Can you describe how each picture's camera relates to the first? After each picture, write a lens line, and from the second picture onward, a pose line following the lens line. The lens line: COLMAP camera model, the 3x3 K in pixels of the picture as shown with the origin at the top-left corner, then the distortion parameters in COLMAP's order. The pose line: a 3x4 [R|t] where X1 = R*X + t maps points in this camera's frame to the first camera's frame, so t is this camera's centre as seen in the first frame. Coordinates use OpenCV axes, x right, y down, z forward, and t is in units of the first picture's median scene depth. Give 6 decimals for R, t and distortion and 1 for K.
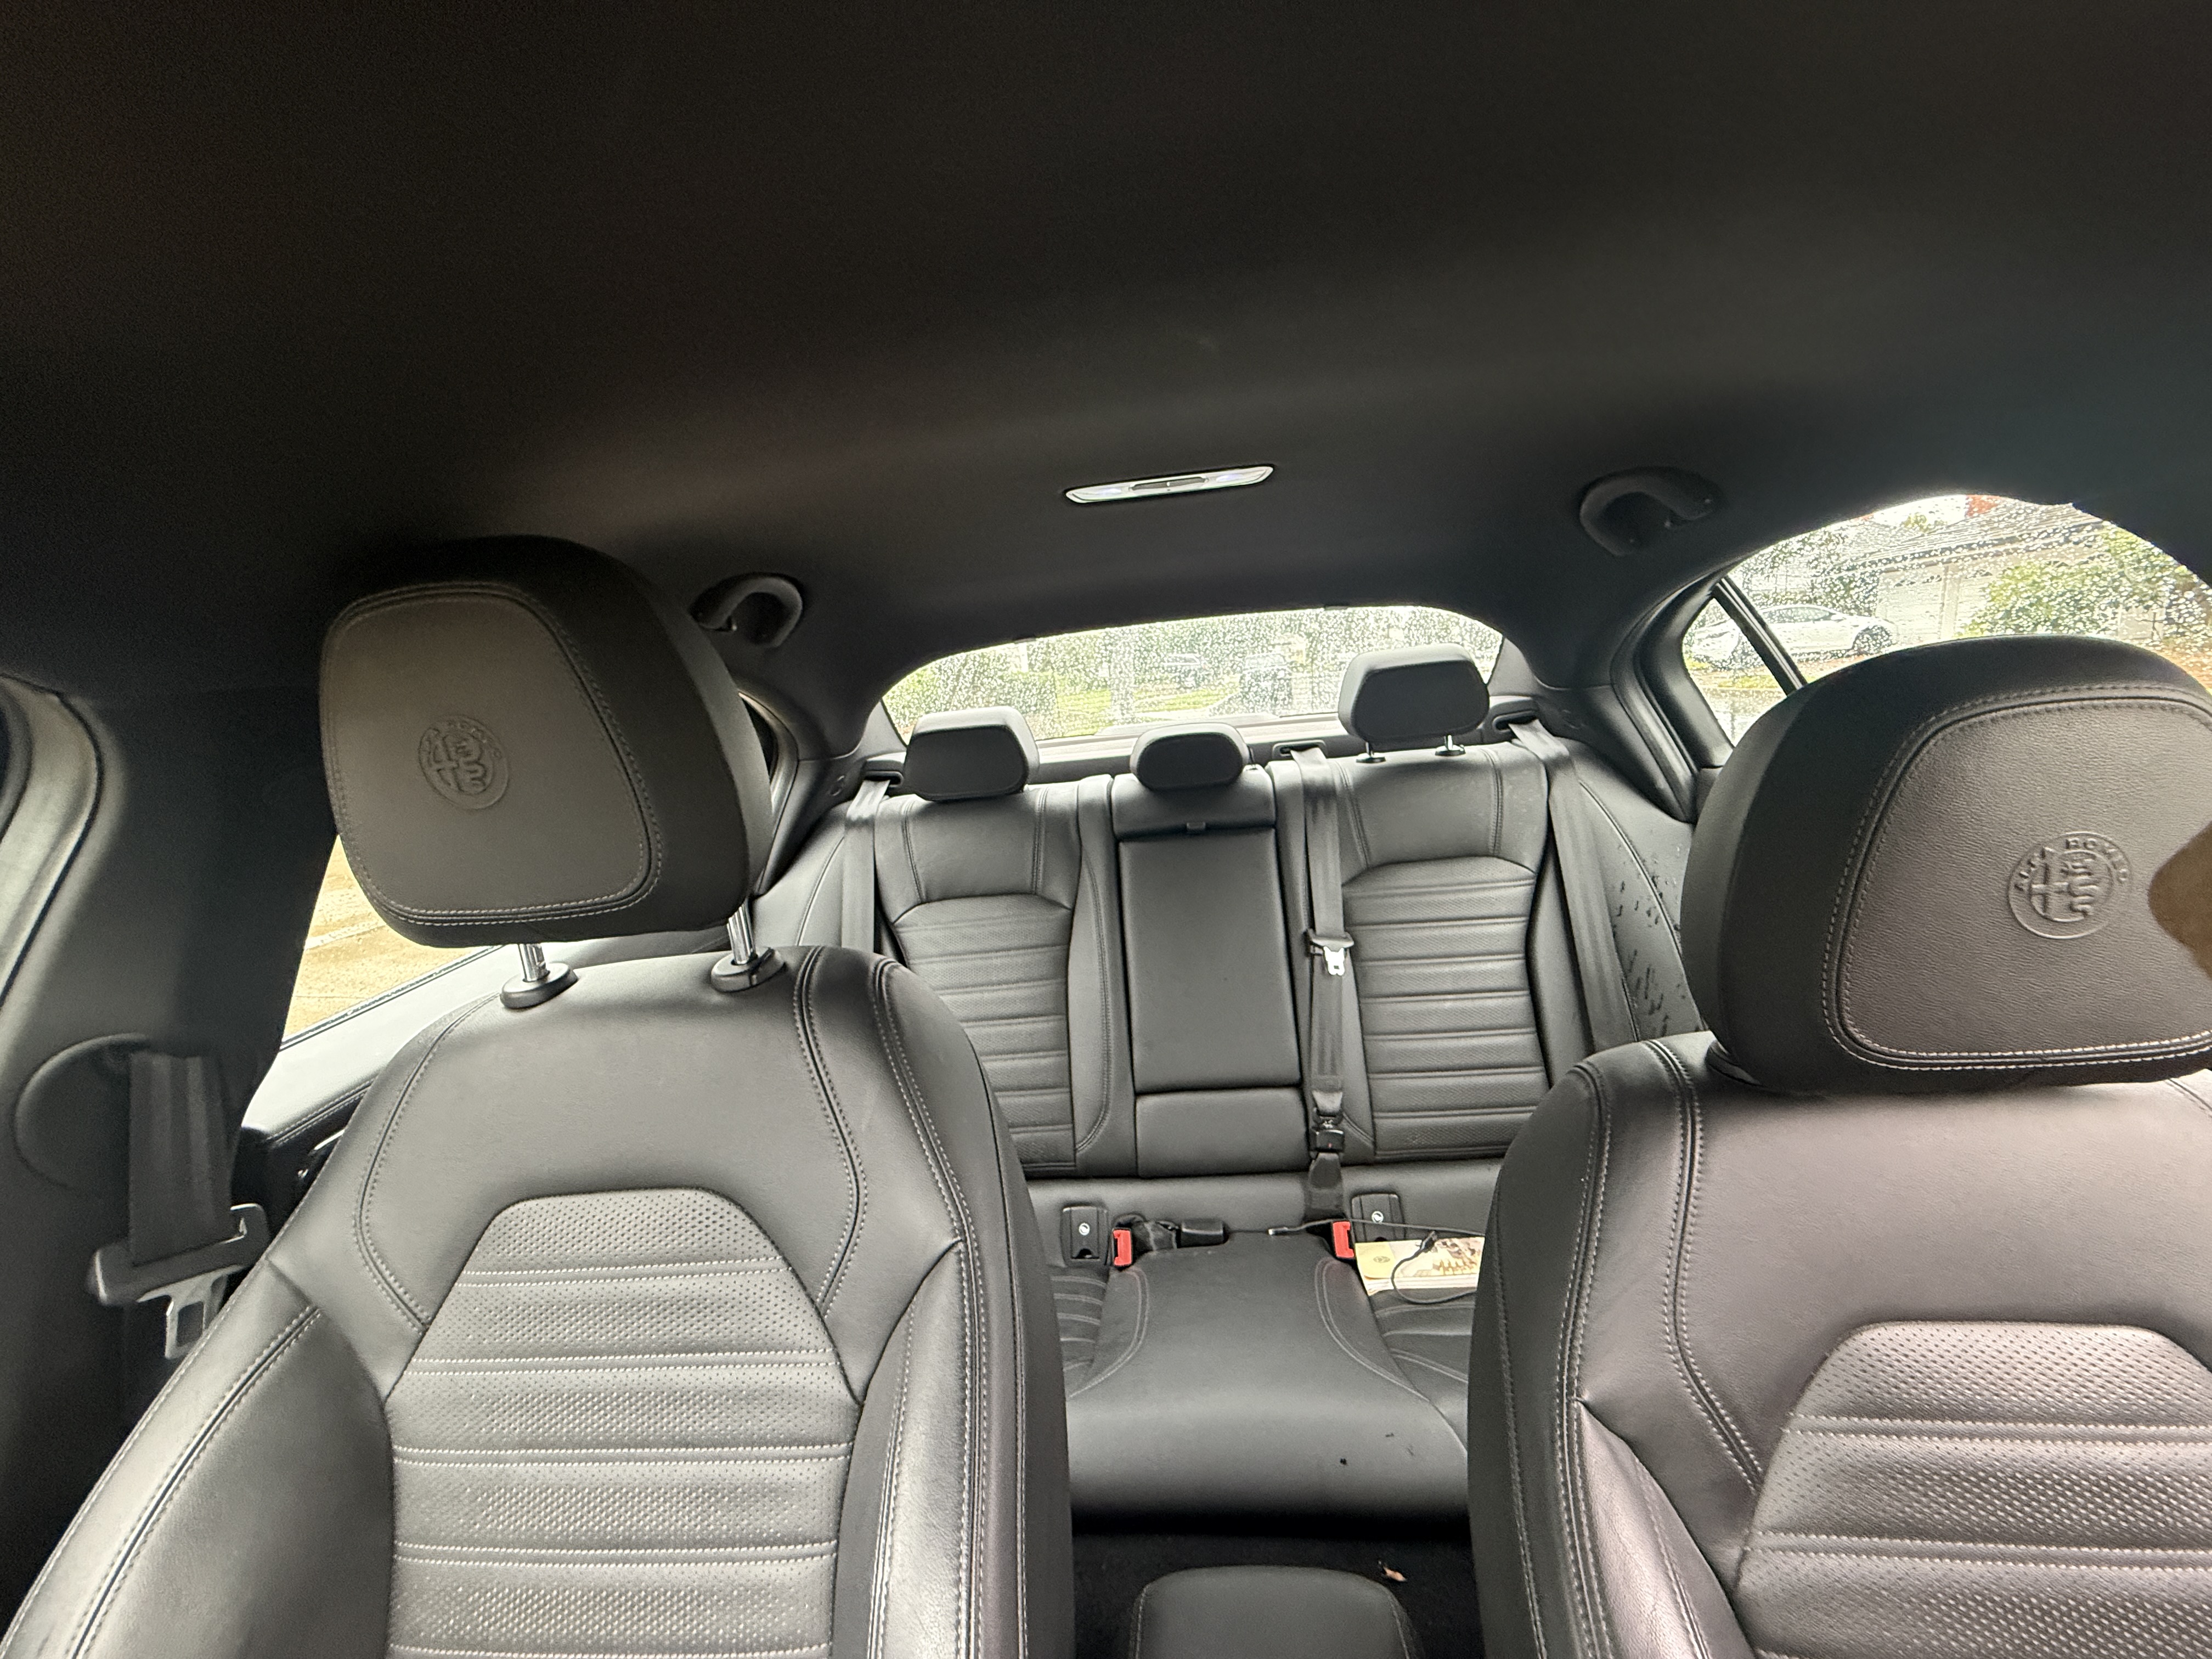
lens RADIAL K [[877.8, 0, 1100.0], [0, 877.8, 827.1], [0, 0, 1]] dist [-0.001040, 0.000453]
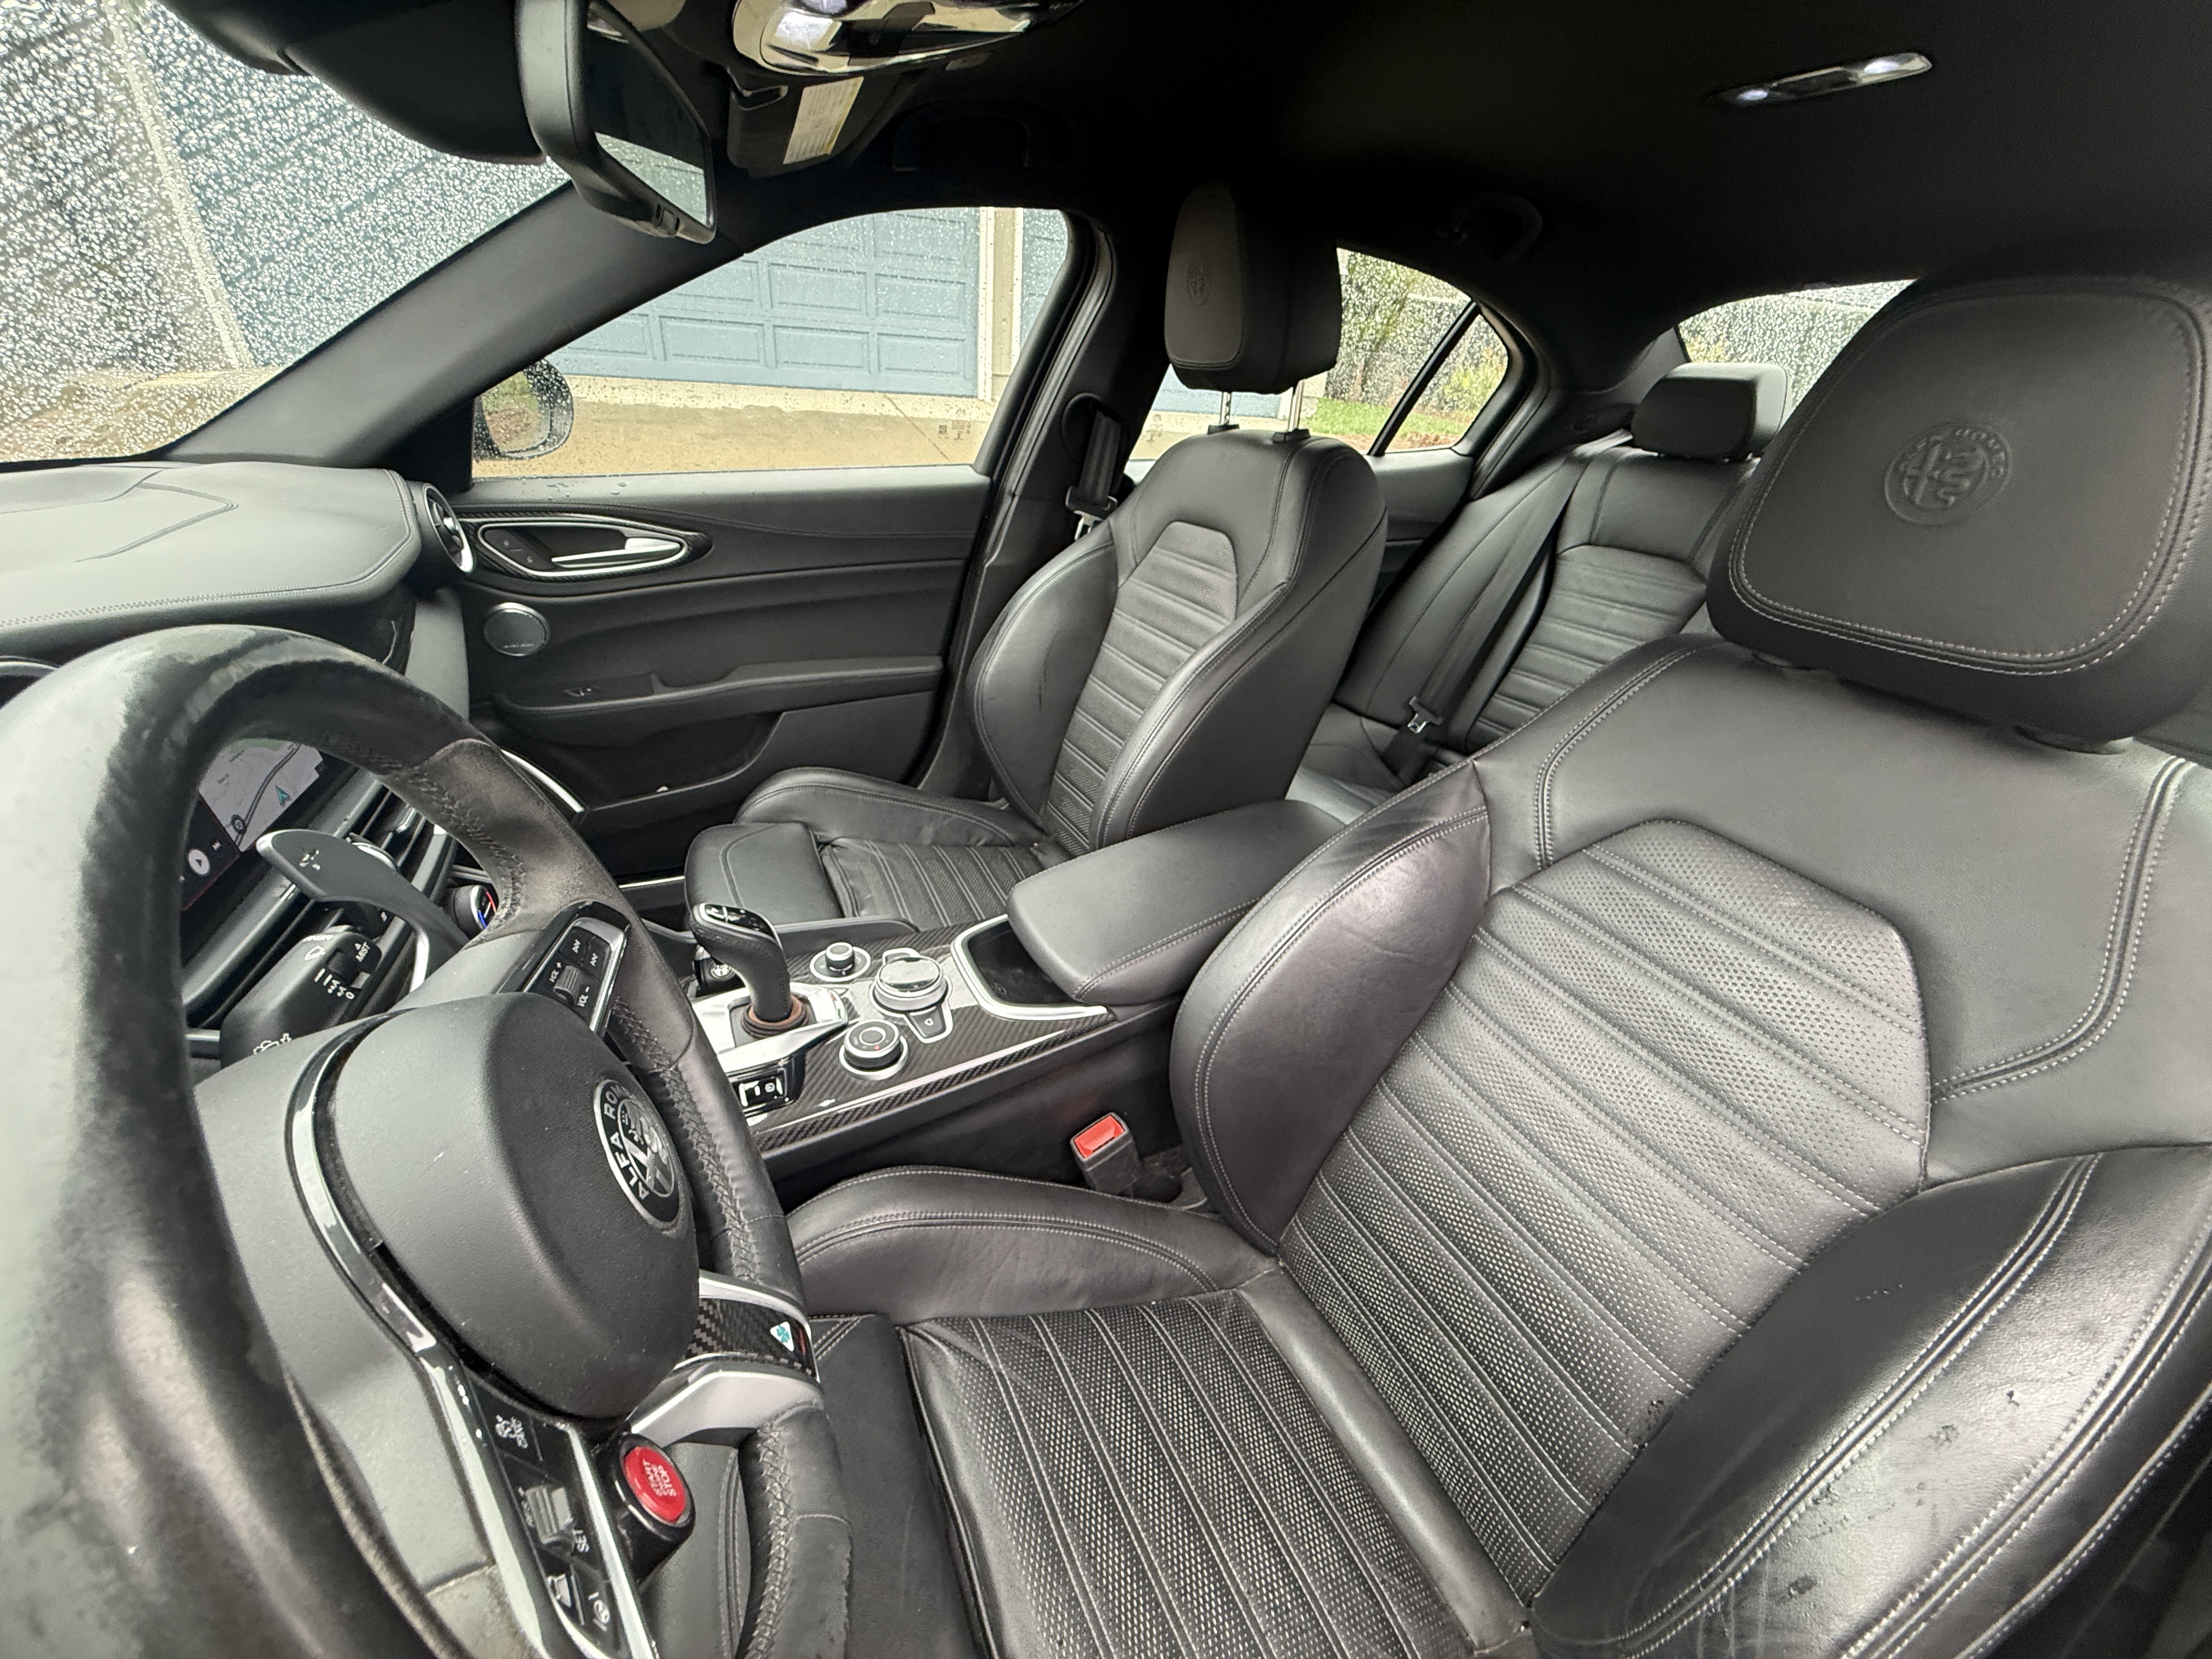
lens RADIAL K [[877.8, 0, 1100.0], [0, 877.8, 827.1], [0, 0, 1]] dist [-0.001040, 0.000453]
pose [[0.519805, 0.507216, -0.687412, 0.567236], [-0.257900, 0.860290, 0.439759, 0.089171], [0.814426, -0.051305, 0.577994, -0.225960]]
